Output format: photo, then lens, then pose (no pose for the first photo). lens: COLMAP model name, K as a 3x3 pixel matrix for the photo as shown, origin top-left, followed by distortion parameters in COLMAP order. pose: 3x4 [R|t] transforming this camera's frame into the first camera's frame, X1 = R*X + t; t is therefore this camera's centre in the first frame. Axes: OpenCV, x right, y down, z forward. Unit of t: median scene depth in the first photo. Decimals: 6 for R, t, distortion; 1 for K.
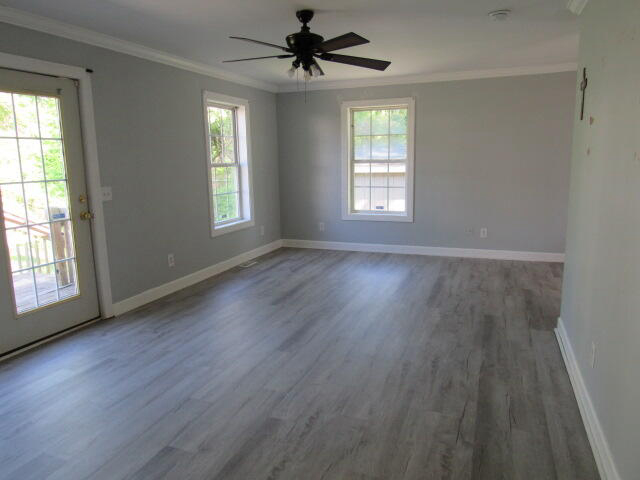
lens RADIAL K [[459.3, 0, 321.0], [0, 459.3, 241.7], [0, 0, 1]] dist [-0.031116, 0.002105]
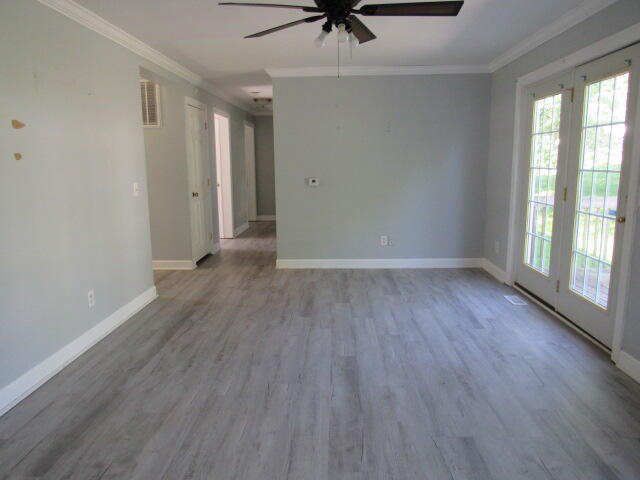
lens RADIAL K [[459.3, 0, 320.7], [0, 459.3, 237.8], [0, 0, 1]] dist [-0.031116, 0.002105]
pose [[-0.945876, 0.078700, -0.314841, 0.270200], [-0.033343, 0.941449, 0.335502, -0.336150], [0.322810, 0.327841, -0.887870, 1.886186]]
